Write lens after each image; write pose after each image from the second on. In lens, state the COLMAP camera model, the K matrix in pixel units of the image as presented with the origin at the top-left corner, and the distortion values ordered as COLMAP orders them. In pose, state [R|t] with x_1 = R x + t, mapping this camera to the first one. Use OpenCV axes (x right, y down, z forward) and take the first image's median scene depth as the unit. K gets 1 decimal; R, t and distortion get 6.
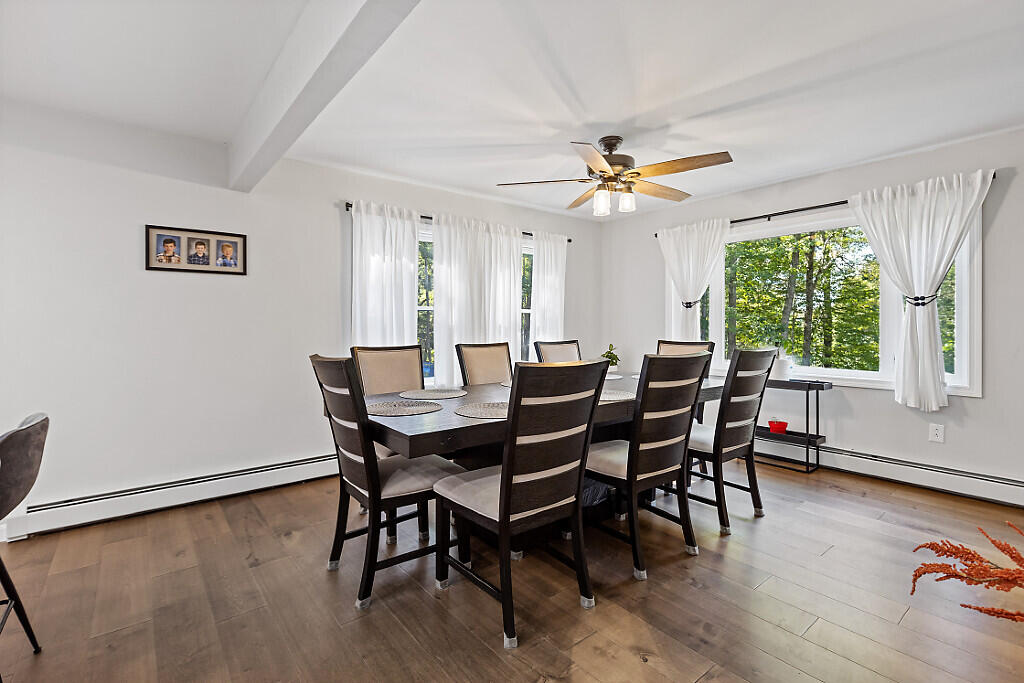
lens RADIAL K [[472.7, 0, 508.8], [0, 472.7, 329.3], [0, 0, 1]] dist [-0.000648, -0.000250]
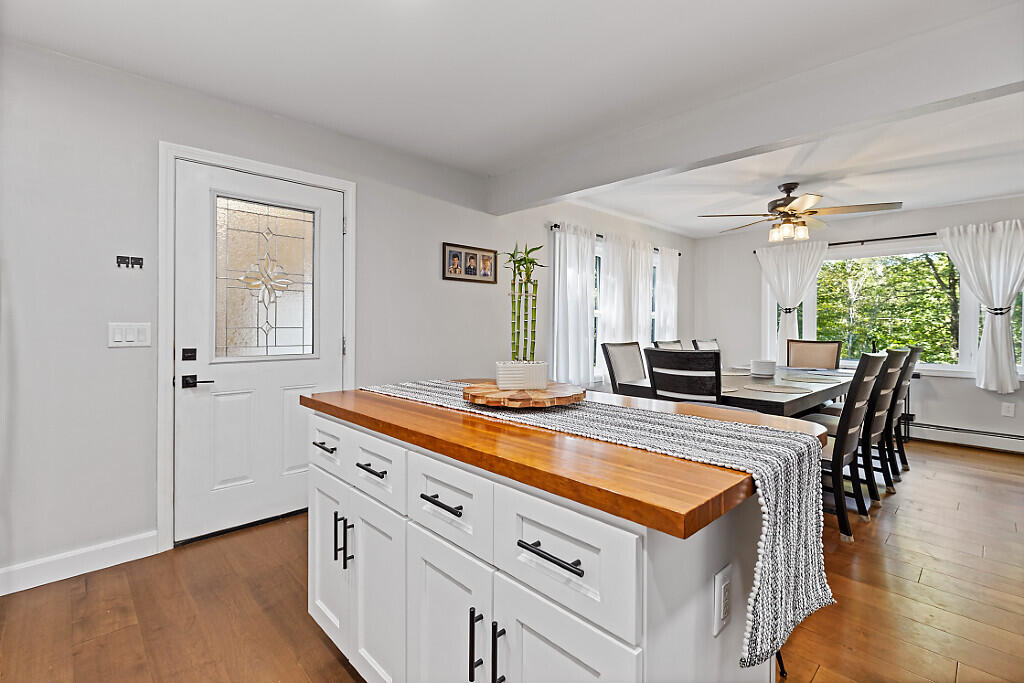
lens RADIAL K [[472.7, 0, 508.8], [0, 472.7, 329.3], [0, 0, 1]] dist [-0.000648, -0.000250]
pose [[0.996225, 0.008049, 0.086434, -0.638675], [-0.008056, 0.999968, -0.000270, 0.002896], [-0.086434, -0.000427, 0.996258, -0.217336]]
